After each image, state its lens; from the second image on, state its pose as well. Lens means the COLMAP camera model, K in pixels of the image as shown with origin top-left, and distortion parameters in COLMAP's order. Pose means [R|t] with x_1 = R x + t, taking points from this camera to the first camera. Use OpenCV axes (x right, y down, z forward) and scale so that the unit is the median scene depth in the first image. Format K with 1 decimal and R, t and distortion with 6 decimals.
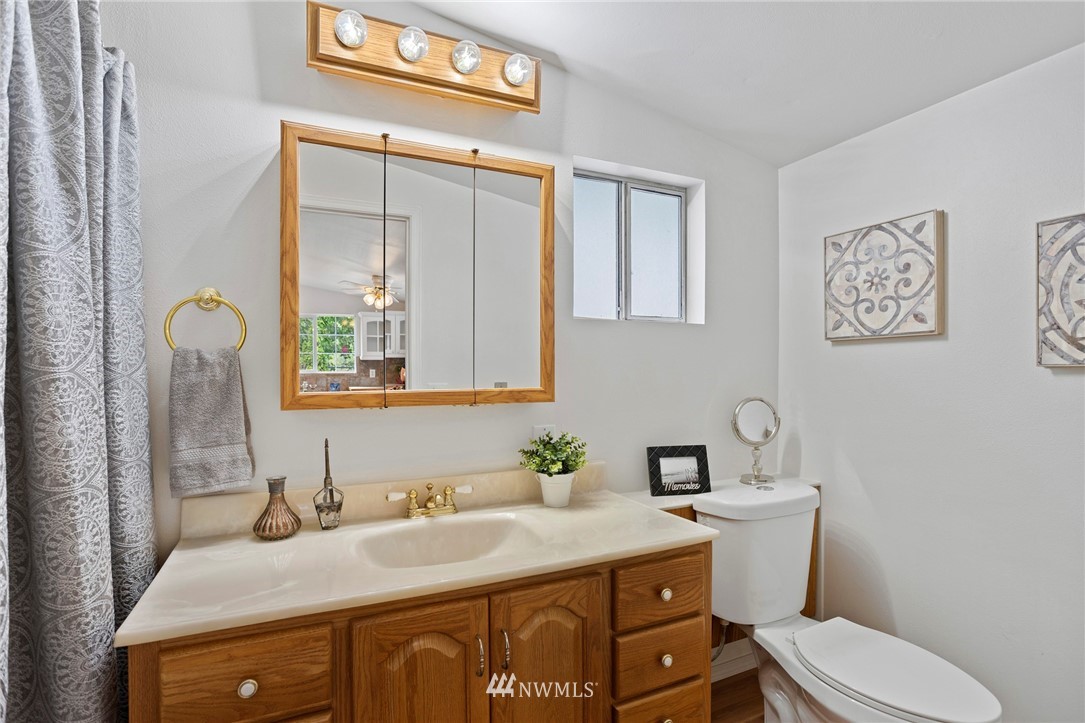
lens RADIAL K [[543.9, 0, 548.1], [0, 543.9, 377.9], [0, 0, 1]] dist [-0.025576, 0.009522]
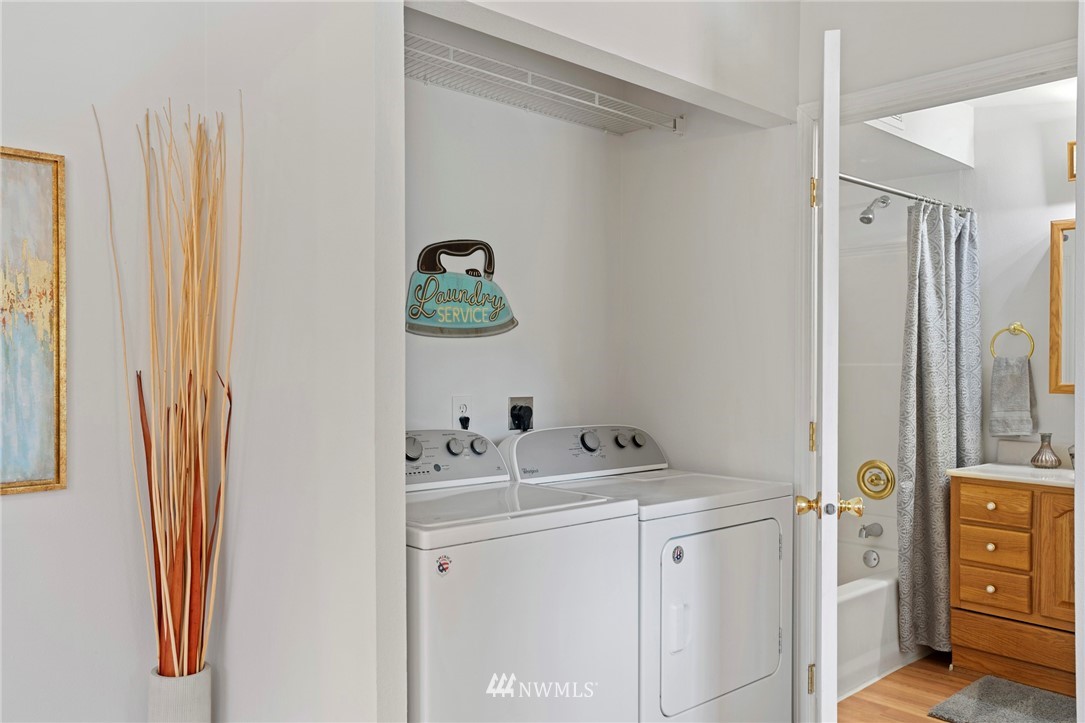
lens RADIAL K [[909.8, 0, 535.5], [0, 909.8, 369.5], [0, 0, 1]] dist [-0.002073, 0.022253]
pose [[0.304417, 0.006840, -0.952514, 1.801012], [-0.020555, 0.999789, 0.000611, 0.017582], [0.952317, 0.019393, 0.304494, -1.453842]]
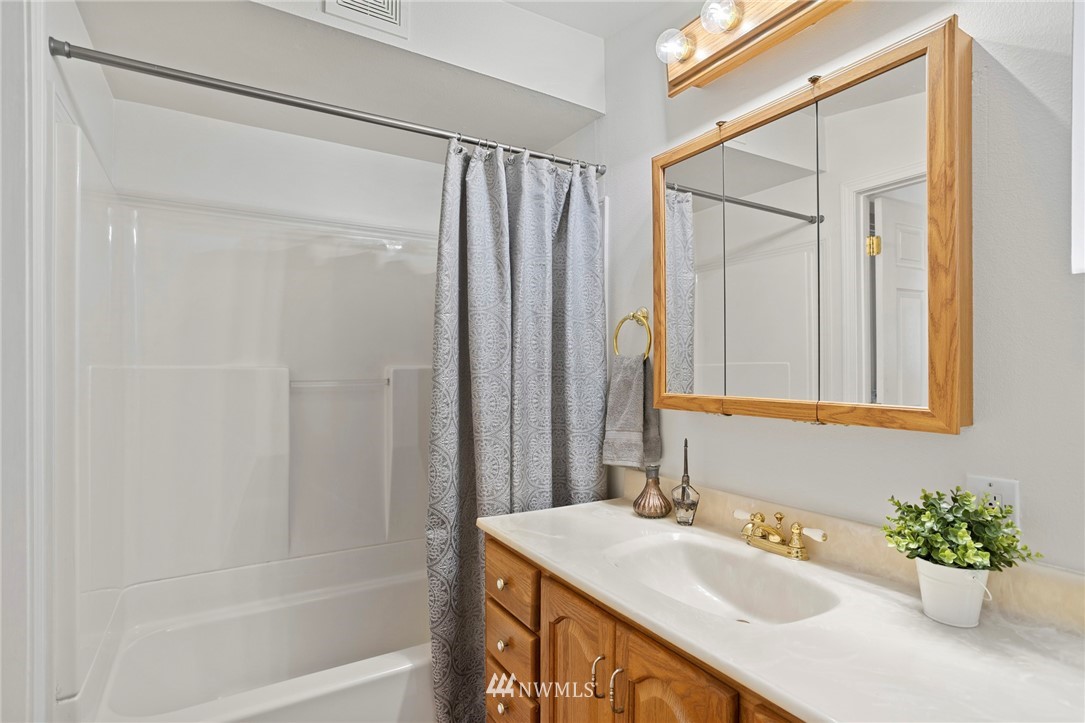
lens RADIAL K [[568.0, 0, 549.8], [0, 568.0, 369.2], [0, 0, 1]] dist [-0.000799, 0.000555]
pose [[0.092241, 0.008663, -0.995699, 0.724273], [-0.015138, 0.999859, 0.007297, -0.028560], [0.995622, 0.014400, 0.092360, 0.686589]]
